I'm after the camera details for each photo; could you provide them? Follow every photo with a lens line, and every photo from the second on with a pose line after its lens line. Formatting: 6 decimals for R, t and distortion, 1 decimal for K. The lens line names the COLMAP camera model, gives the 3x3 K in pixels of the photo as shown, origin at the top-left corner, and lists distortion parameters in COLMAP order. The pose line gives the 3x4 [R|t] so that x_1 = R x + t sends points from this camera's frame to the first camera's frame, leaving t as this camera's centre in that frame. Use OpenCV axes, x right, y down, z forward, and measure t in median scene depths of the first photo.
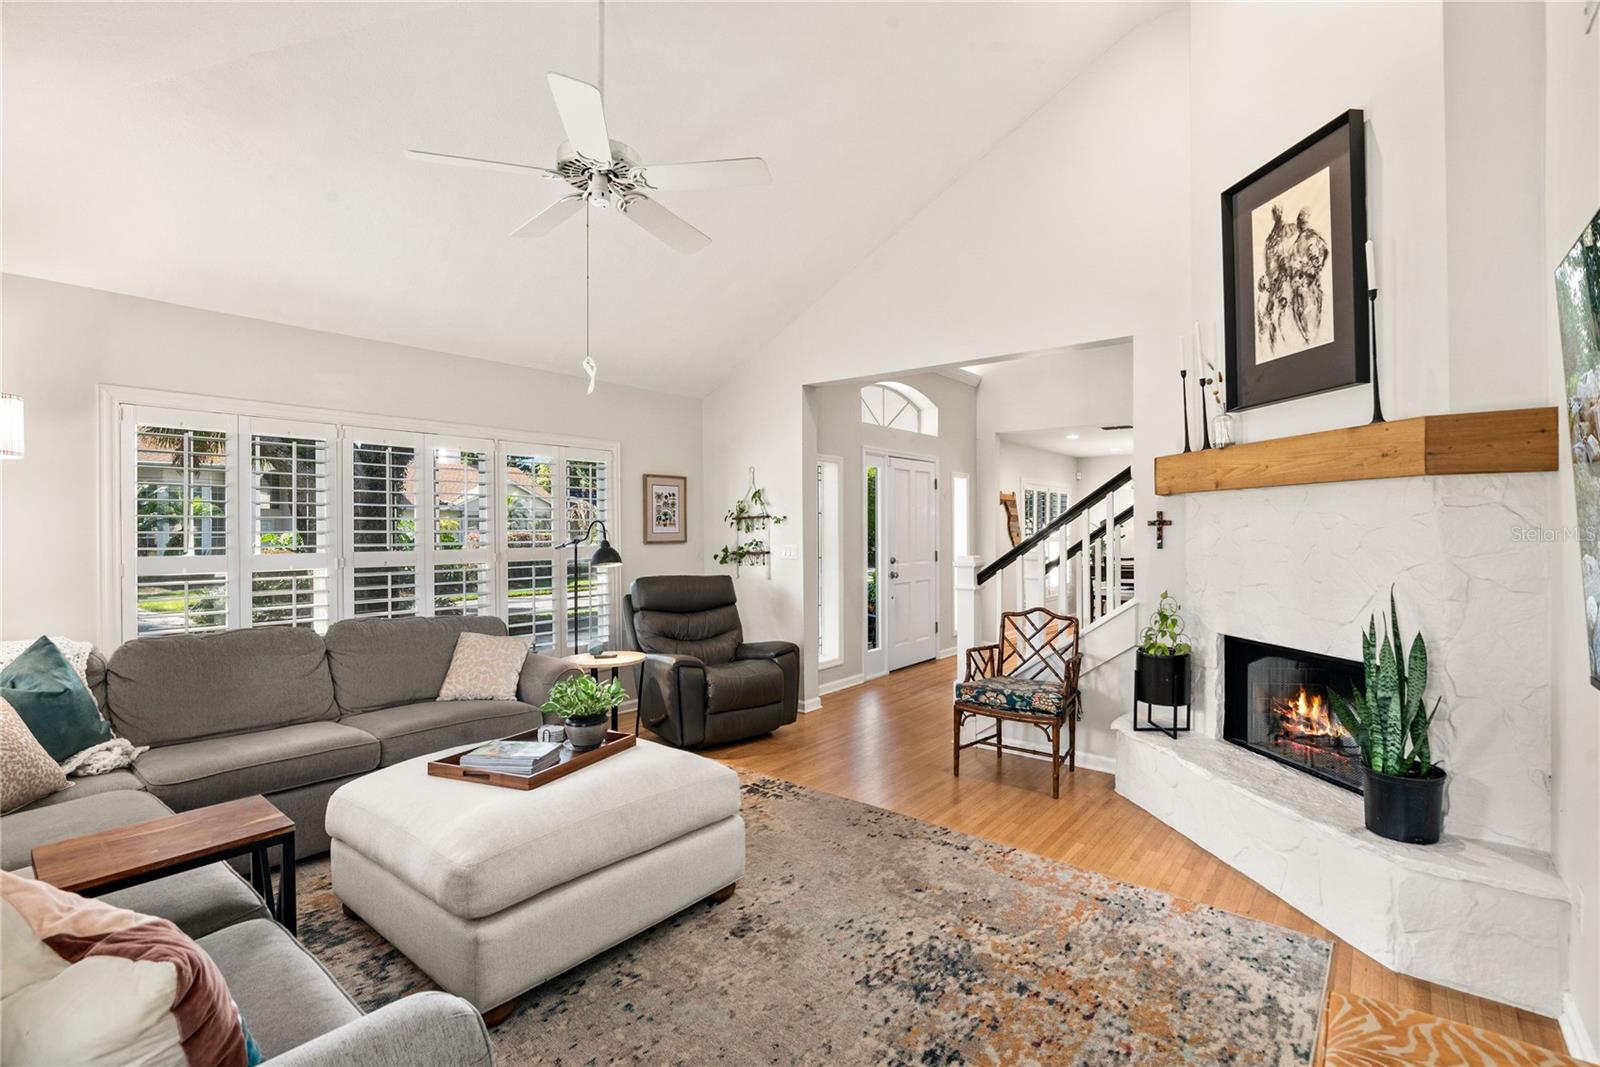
lens RADIAL K [[751.1, 0, 819.0], [0, 751.1, 531.1], [0, 0, 1]] dist [-0.000300, -0.000269]
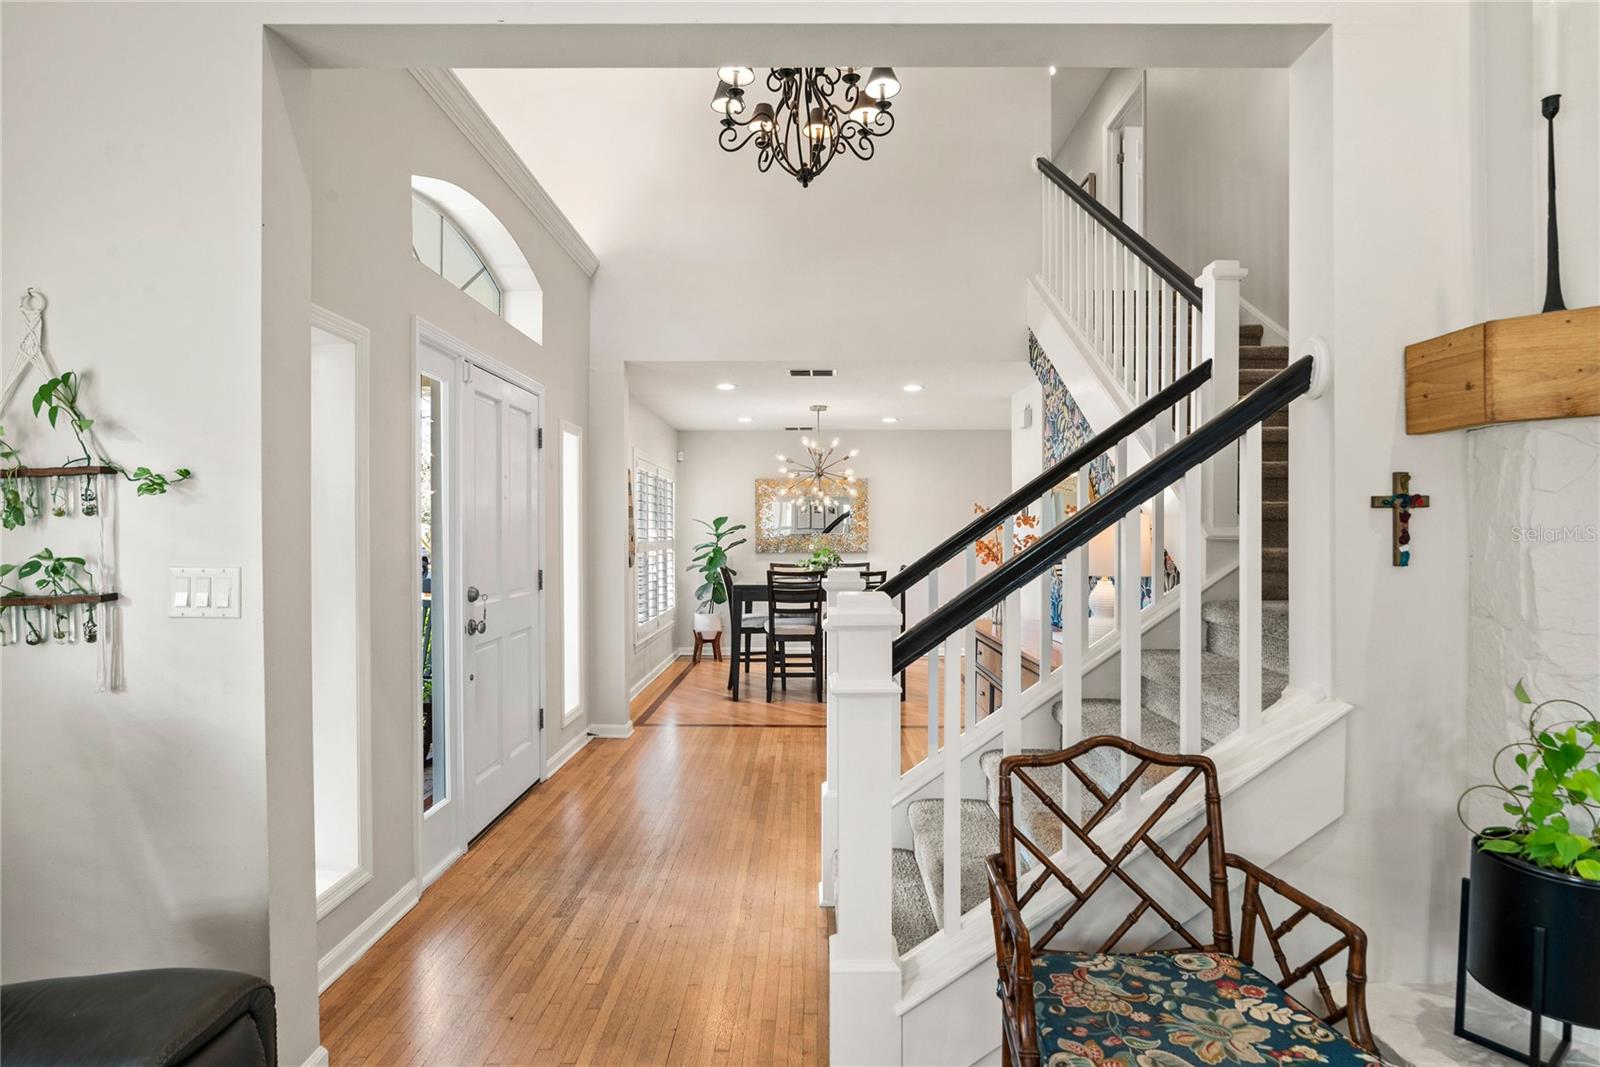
lens RADIAL K [[809.3, 0, 798.7], [0, 809.3, 536.4], [0, 0, 1]] dist [-0.003404, -0.000854]
pose [[0.802705, 0.000095, 0.596376, -0.056536], [-0.000237, 1.000000, 0.000161, 0.007465], [-0.596376, -0.000271, 0.802705, 0.829054]]
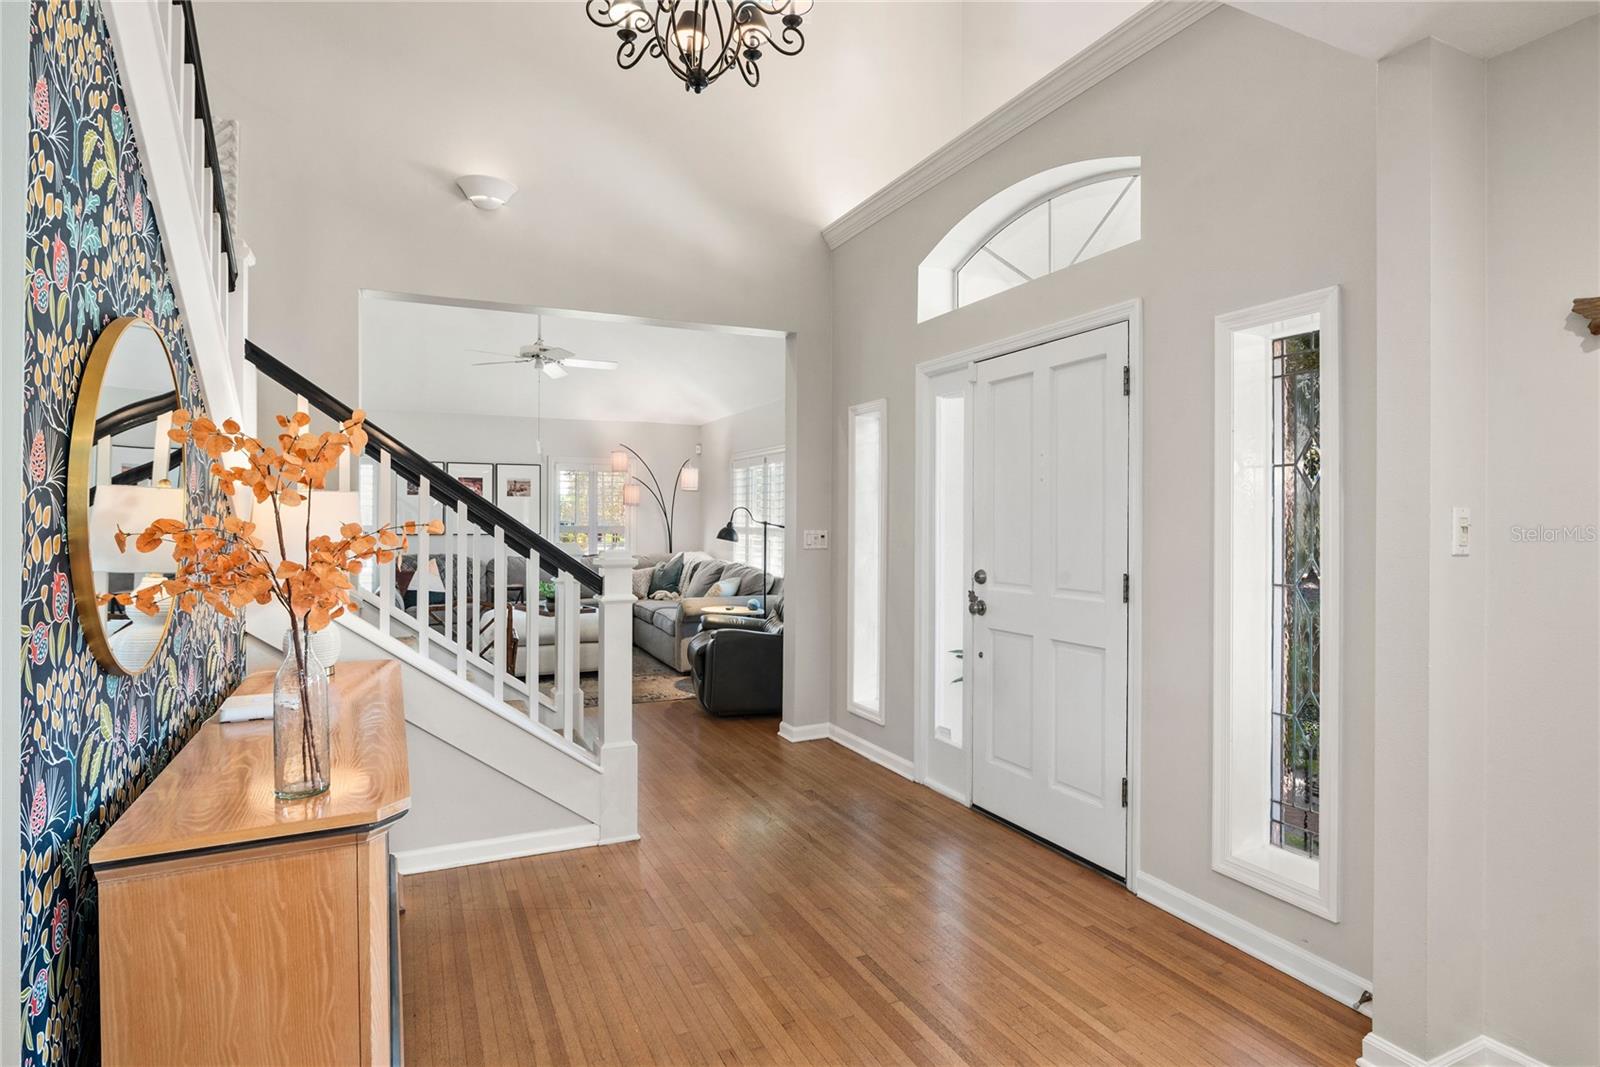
lens RADIAL K [[833.8, 0, 801.9], [0, 833.8, 515.6], [0, 0, 1]] dist [0.000424, -0.000010]
pose [[-0.455931, -0.002461, -0.890012, 1.041817], [-0.001638, 0.999997, -0.001926, 0.001797], [0.890014, 0.000579, -0.455934, 1.907320]]
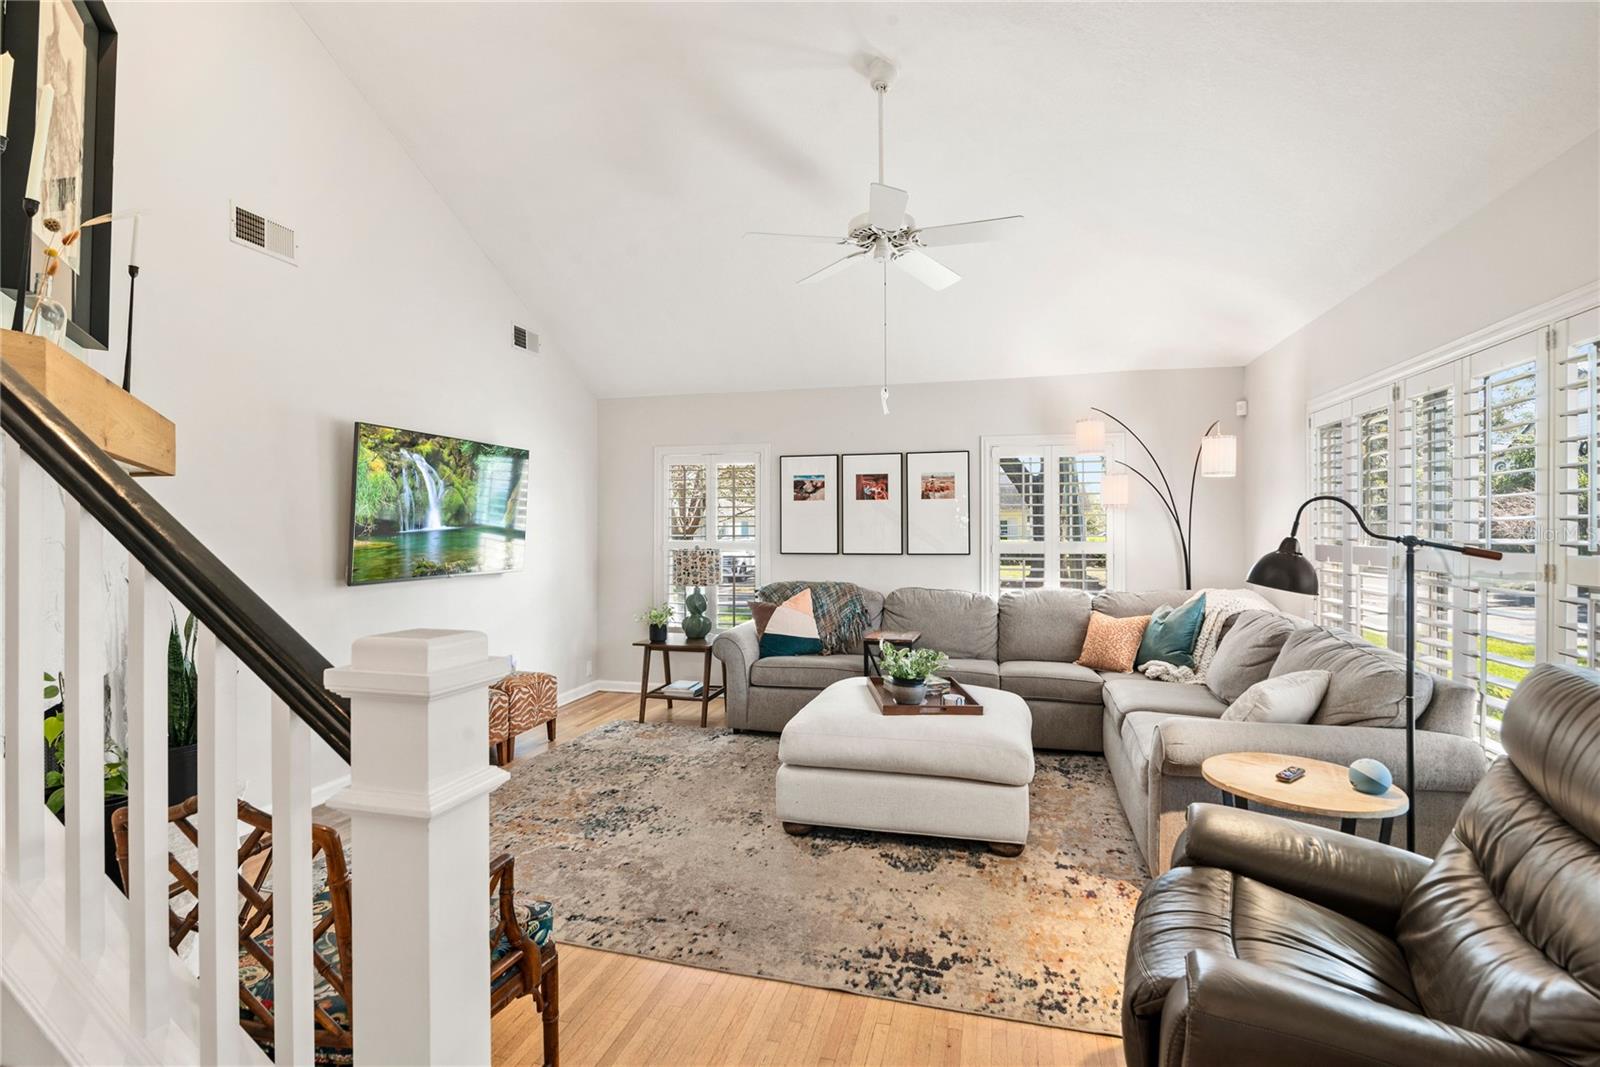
lens RADIAL K [[751.1, 0, 819.0], [0, 751.1, 531.1], [0, 0, 1]] dist [-0.000300, -0.000269]
pose [[-0.914746, 0.005125, -0.403997, 0.210988], [0.005337, 0.999986, 0.000601, 0.003739], [0.403995, -0.001607, -0.914760, 1.414135]]
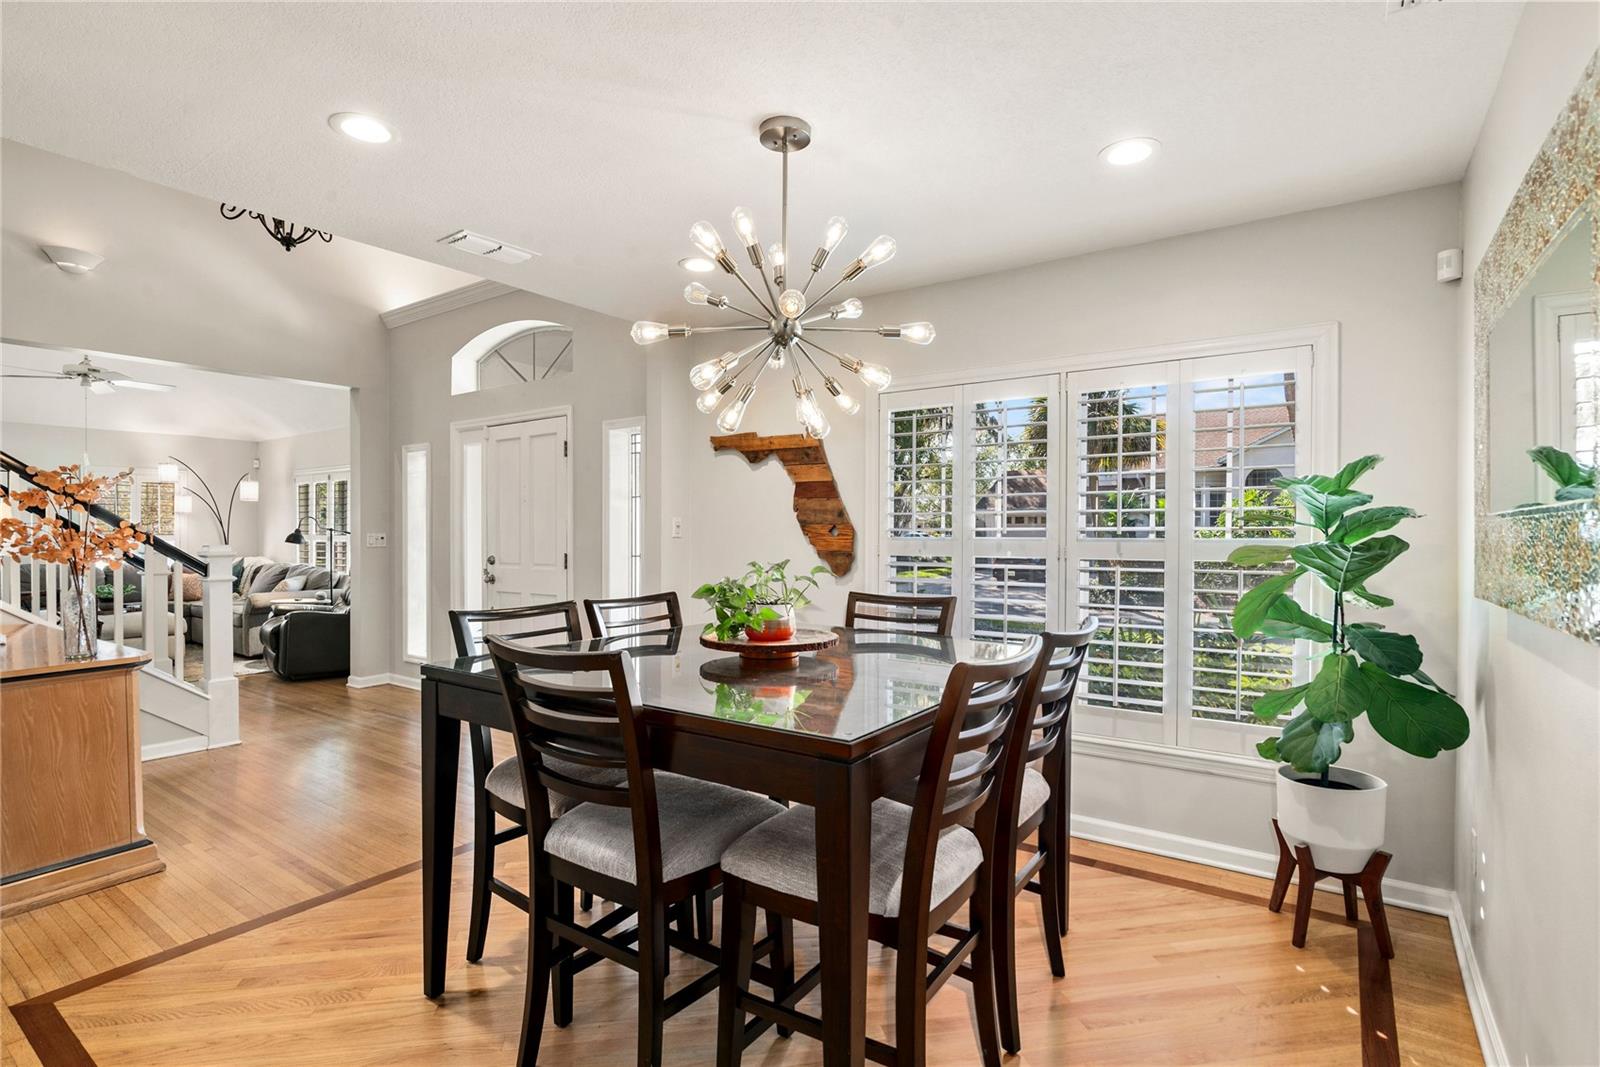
lens RADIAL K [[769.2, 0, 798.7], [0, 769.2, 540.8], [0, 0, 1]] dist [-0.013727, 0.000583]
pose [[0.042766, 0.015078, -0.998971, 1.501219], [-0.000946, 0.999886, 0.015051, 0.011237], [0.999085, 0.000301, 0.042775, 2.140599]]
